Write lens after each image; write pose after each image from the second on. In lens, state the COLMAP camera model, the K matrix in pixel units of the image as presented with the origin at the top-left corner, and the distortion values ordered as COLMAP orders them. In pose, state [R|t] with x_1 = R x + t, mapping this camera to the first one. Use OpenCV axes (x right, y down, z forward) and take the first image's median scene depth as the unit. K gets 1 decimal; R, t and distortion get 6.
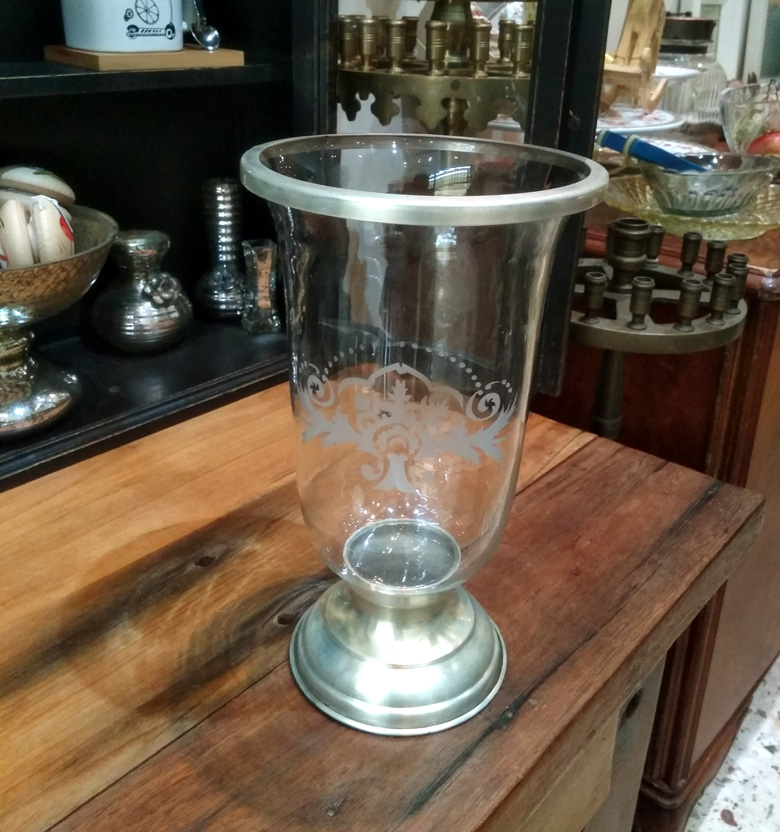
lens RADIAL K [[817.7, 0, 392.7], [0, 817.7, 346.0], [0, 0, 1]] dist [0.075648, -0.150869]
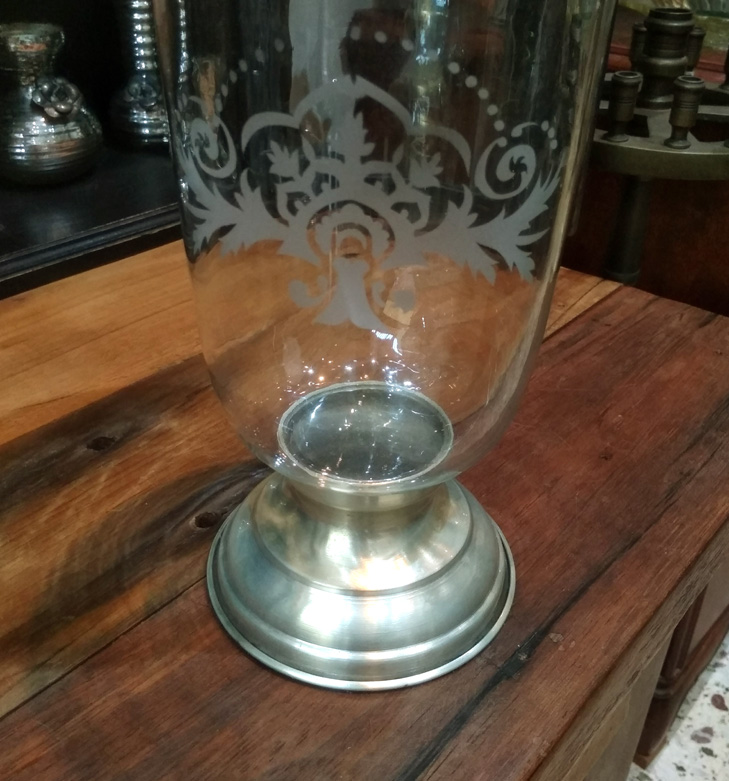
lens RADIAL K [[765.7, 0, 364.5], [0, 765.7, 390.5], [0, 0, 1]] dist [0.007892, -0.002078]
pose [[0.999946, -0.005494, -0.008817, 0.015060], [0.007052, 0.982185, 0.187783, 0.096421], [0.007628, -0.187835, 0.982171, 0.368964]]
